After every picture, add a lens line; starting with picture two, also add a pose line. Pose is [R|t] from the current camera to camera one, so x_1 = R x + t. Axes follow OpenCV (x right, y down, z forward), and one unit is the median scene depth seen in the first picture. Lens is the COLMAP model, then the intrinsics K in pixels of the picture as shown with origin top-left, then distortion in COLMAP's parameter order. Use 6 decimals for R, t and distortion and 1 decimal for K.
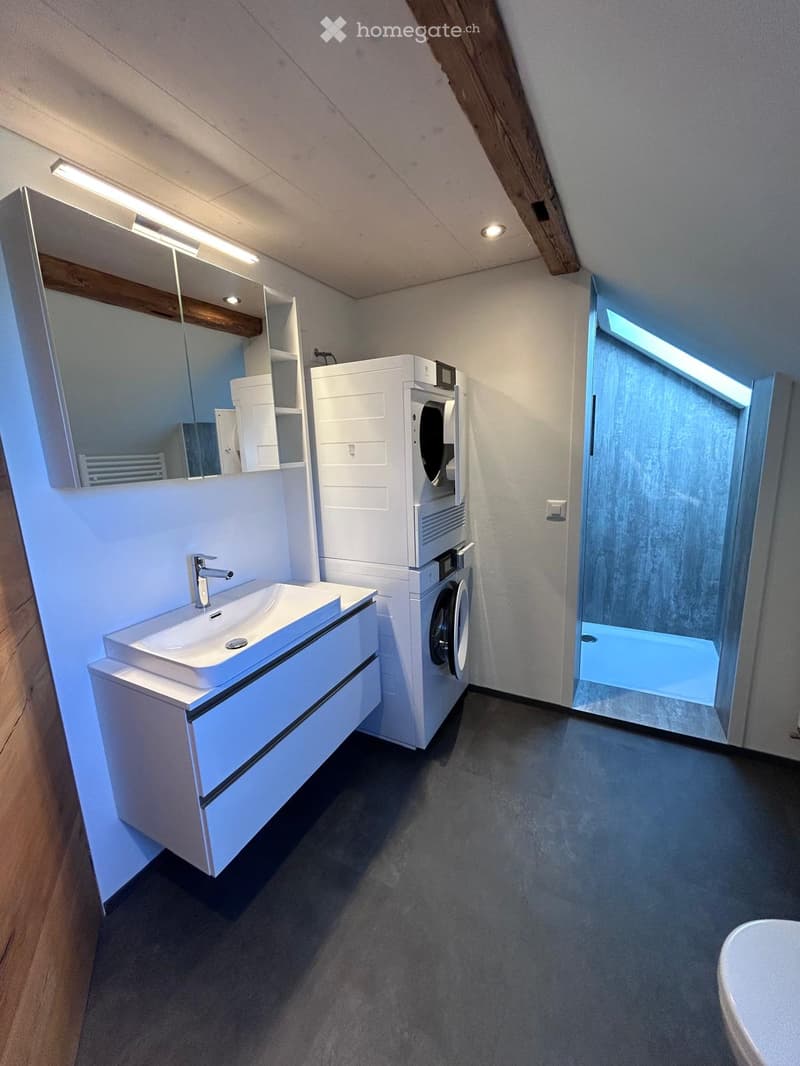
lens RADIAL K [[426.2, 0, 400.0], [0, 426.2, 533.0], [0, 0, 1]] dist [0.000995, 0.000010]
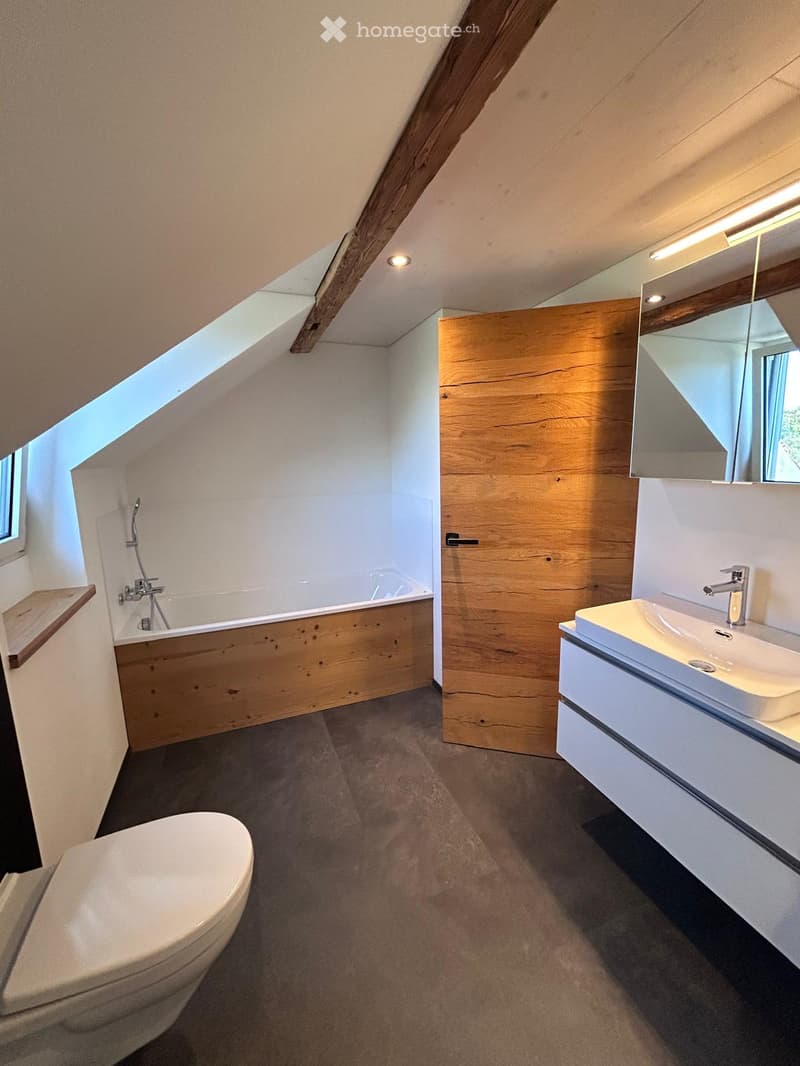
lens RADIAL K [[426.2, 0, 400.0], [0, 426.2, 533.0], [0, 0, 1]] dist [0.000995, 0.000010]
pose [[-0.654355, 0.183375, -0.733616, 0.801855], [-0.104594, 0.938878, 0.327976, -0.292100], [0.748919, 0.291344, -0.595180, 1.198236]]
